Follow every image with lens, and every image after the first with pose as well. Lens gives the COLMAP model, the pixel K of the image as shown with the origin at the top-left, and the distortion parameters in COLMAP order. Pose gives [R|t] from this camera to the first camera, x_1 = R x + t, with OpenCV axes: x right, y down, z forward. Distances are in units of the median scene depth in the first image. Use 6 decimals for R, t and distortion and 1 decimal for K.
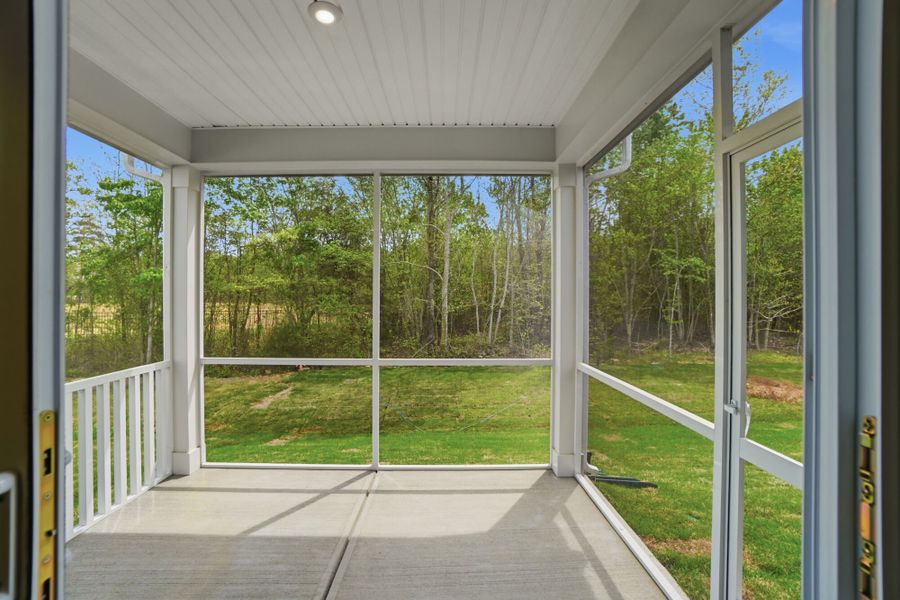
lens RADIAL K [[397.3, 0, 441.8], [0, 397.3, 297.0], [0, 0, 1]] dist [-0.067556, 0.023670]
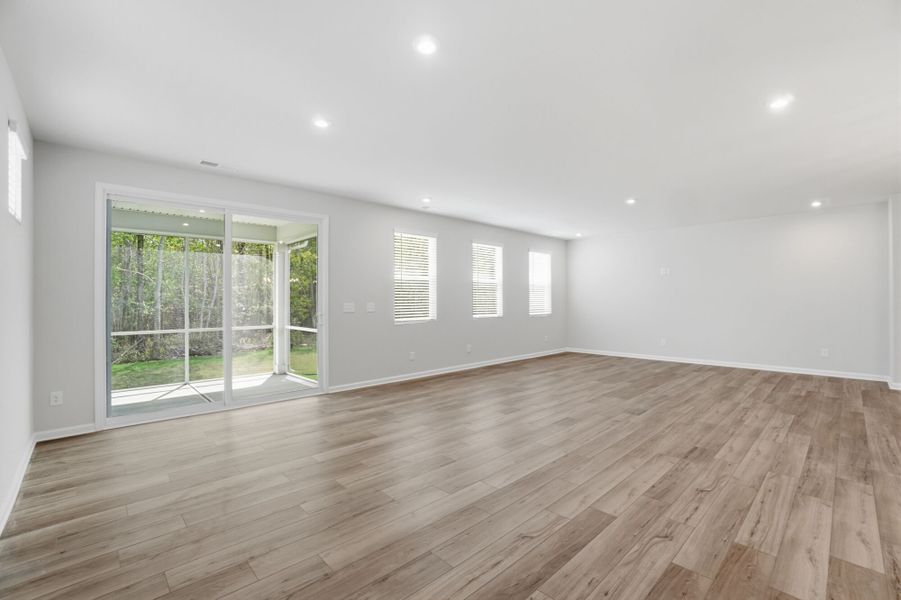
lens RADIAL K [[397.8, 0, 442.2], [0, 397.8, 297.0], [0, 0, 1]] dist [-0.067556, 0.023670]
pose [[0.735575, 0.003590, 0.677433, -0.553289], [0.004699, 0.999935, -0.010401, 0.019123], [-0.677427, 0.010834, 0.735511, -1.357308]]
